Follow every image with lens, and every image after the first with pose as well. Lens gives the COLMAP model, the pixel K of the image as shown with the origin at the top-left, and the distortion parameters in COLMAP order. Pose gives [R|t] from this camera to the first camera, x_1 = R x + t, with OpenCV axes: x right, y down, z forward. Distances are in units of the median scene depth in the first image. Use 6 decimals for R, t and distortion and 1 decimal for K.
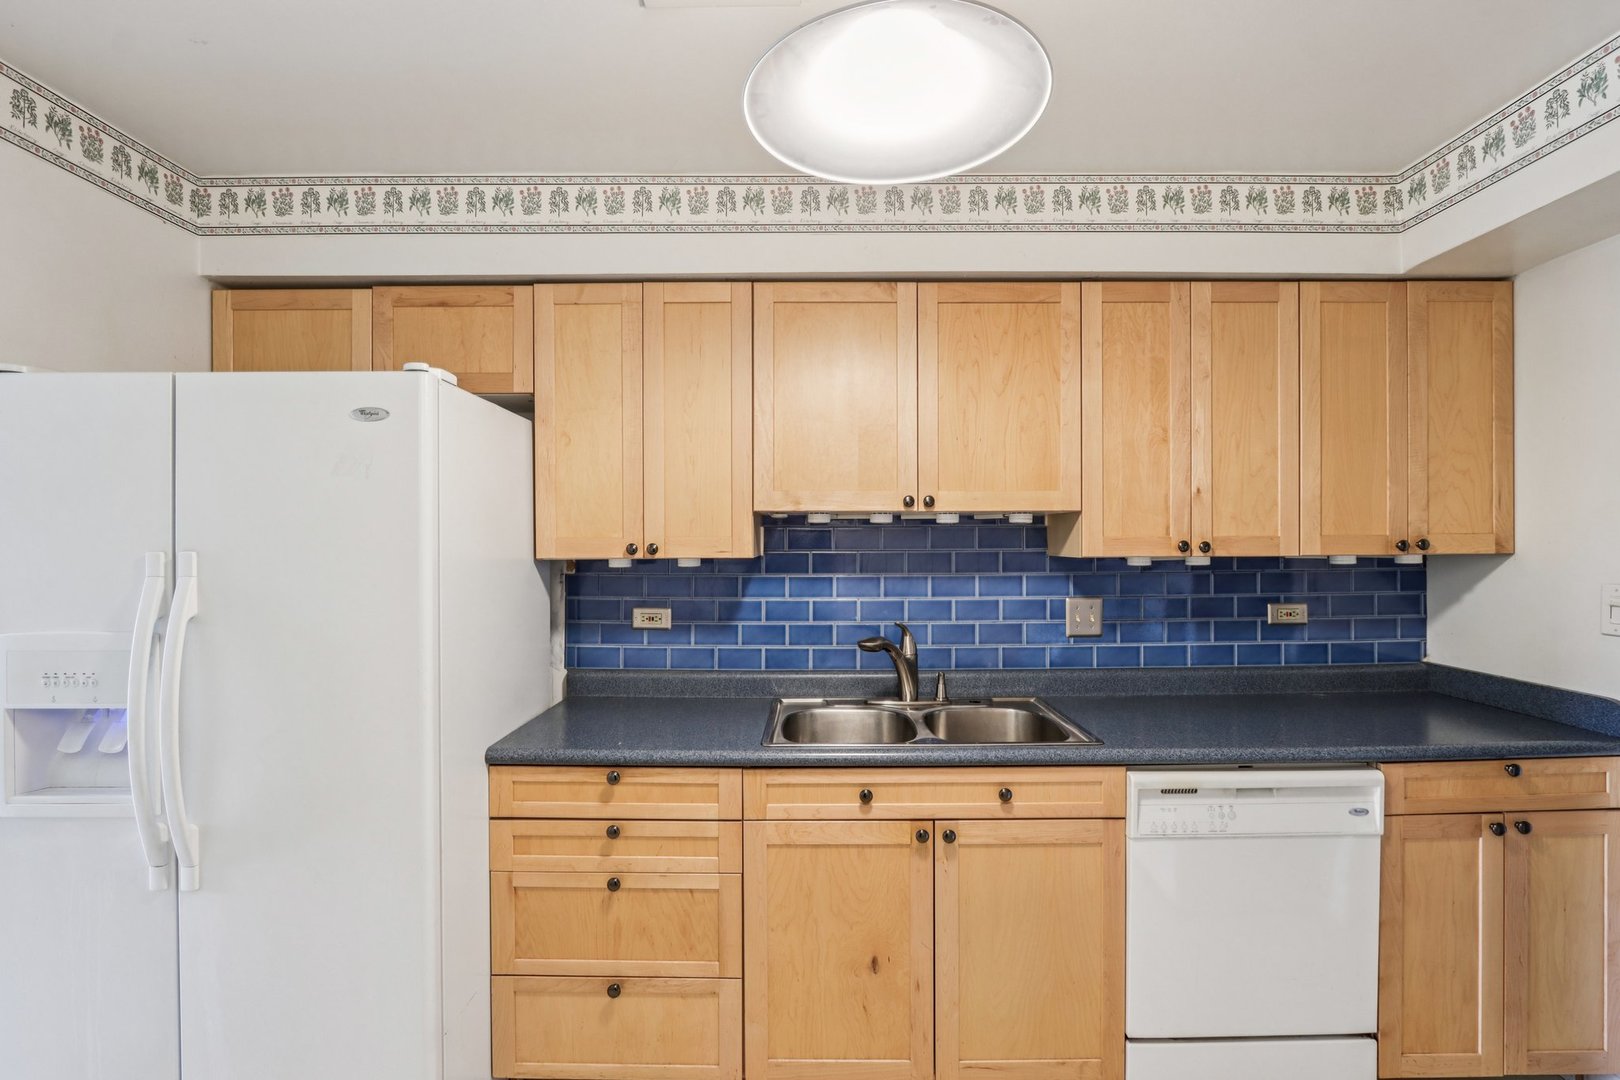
lens RADIAL K [[748.7, 0, 812.8], [0, 748.7, 549.9], [0, 0, 1]] dist [-0.020056, 0.000613]
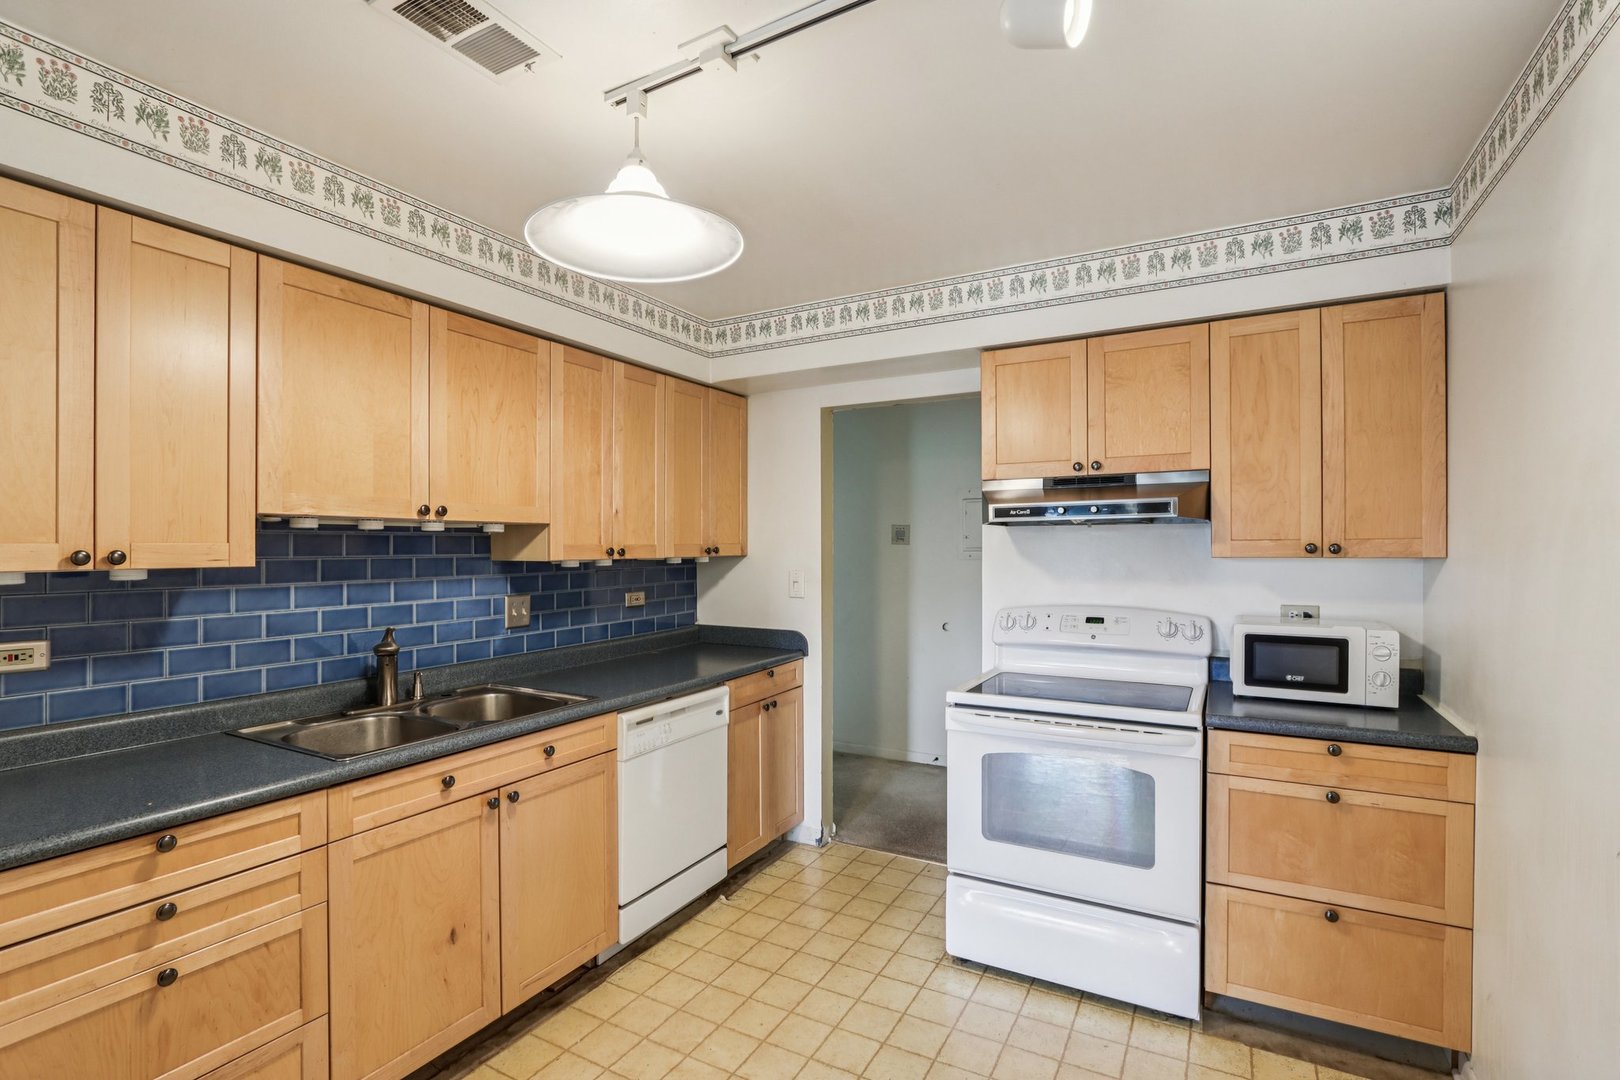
lens RADIAL K [[750.4, 0, 810.9], [0, 750.4, 555.3], [0, 0, 1]] dist [-0.011529, 0.000088]
pose [[0.484714, -0.007218, 0.874643, -0.528091], [0.008577, 0.999957, 0.003499, 0.000239], [-0.874631, 0.005806, 0.484755, 0.007359]]
